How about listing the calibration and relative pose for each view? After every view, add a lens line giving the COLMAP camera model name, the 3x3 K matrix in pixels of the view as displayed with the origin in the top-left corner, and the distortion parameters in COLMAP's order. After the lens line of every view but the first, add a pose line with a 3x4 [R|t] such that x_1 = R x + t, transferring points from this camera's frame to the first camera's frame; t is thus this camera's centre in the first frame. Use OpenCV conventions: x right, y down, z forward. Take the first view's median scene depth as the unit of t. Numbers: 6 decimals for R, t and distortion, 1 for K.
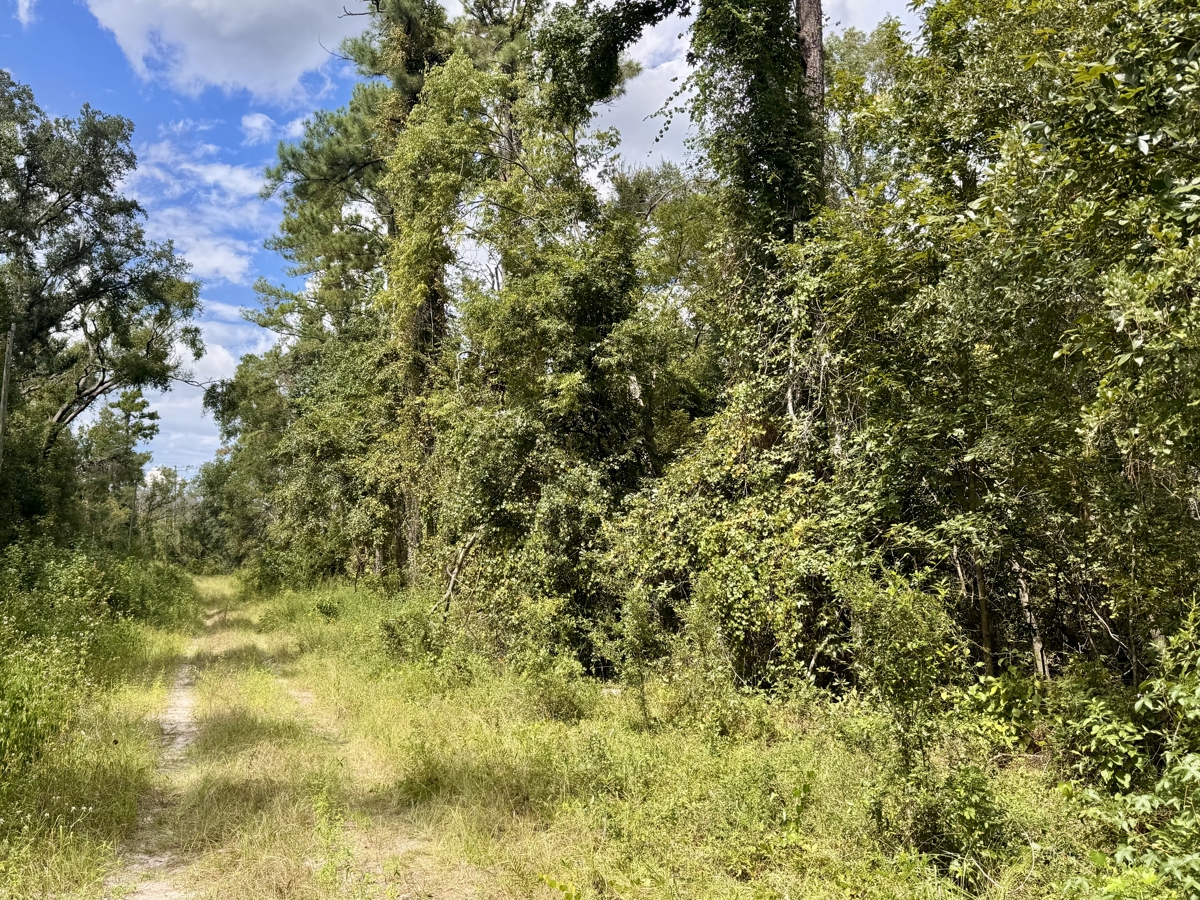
lens RADIAL K [[1003.3, 0, 598.2], [0, 1003.3, 455.8], [0, 0, 1]] dist [-0.005866, -0.003163]
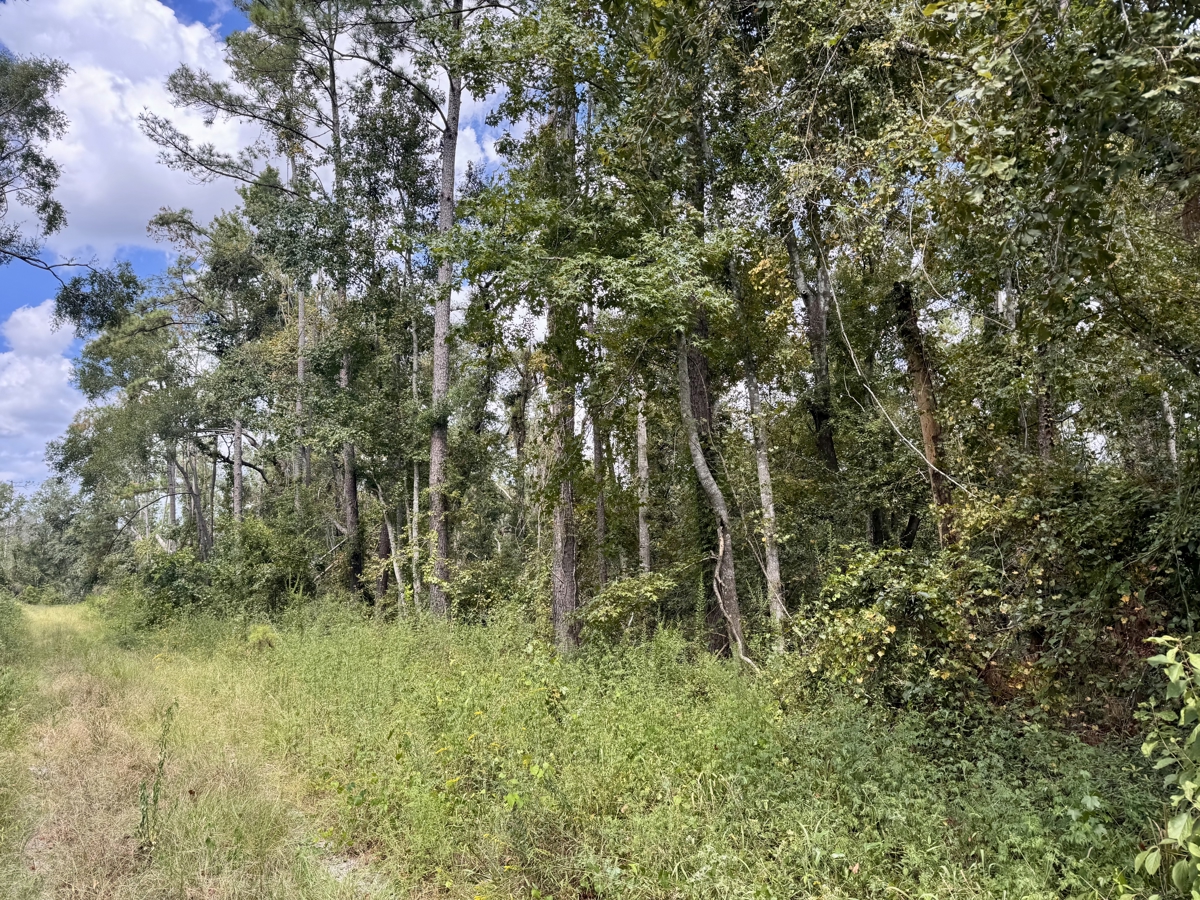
lens RADIAL K [[801.1, 0, 606.9], [0, 801.1, 464.1], [0, 0, 1]] dist [-0.005293, -0.009862]
pose [[0.971892, 0.028989, 0.233636, -0.092034], [-0.016766, 0.998393, -0.054133, 0.029755], [-0.234830, 0.048694, 0.970816, 0.235152]]
